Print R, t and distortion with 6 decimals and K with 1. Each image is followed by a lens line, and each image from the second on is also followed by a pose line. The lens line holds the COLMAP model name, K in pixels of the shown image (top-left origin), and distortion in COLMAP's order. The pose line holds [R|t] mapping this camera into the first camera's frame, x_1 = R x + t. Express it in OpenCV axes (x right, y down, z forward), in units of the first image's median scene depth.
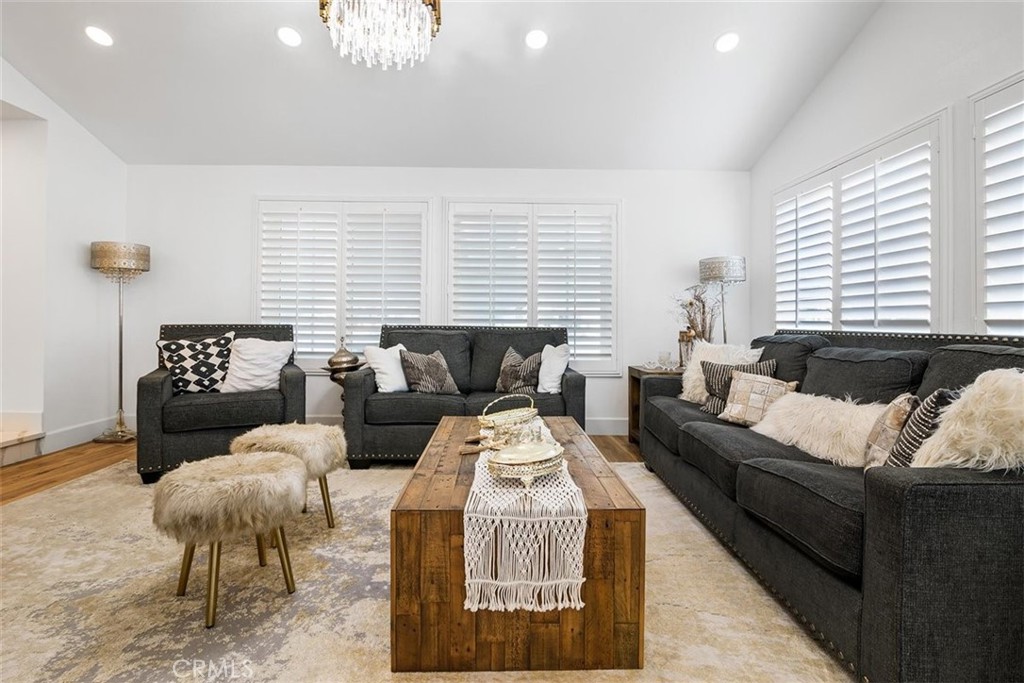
lens RADIAL K [[485.6, 0, 511.4], [0, 485.6, 318.7], [0, 0, 1]] dist [-0.016055, 0.000523]
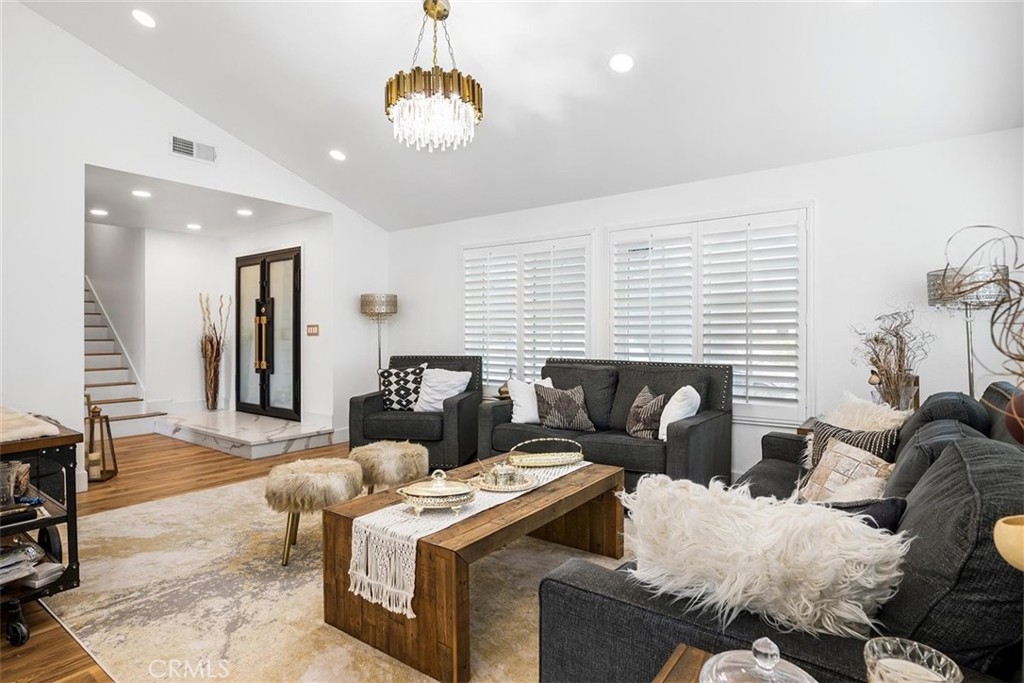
lens RADIAL K [[540.3, 0, 512.8], [0, 540.3, 338.7], [0, 0, 1]] dist [-0.013598, 0.000888]
pose [[0.793943, -0.002195, -0.607988, 0.470175], [0.009512, 0.999916, 0.008811, -0.048204], [0.607918, -0.012779, 0.793897, 0.030992]]
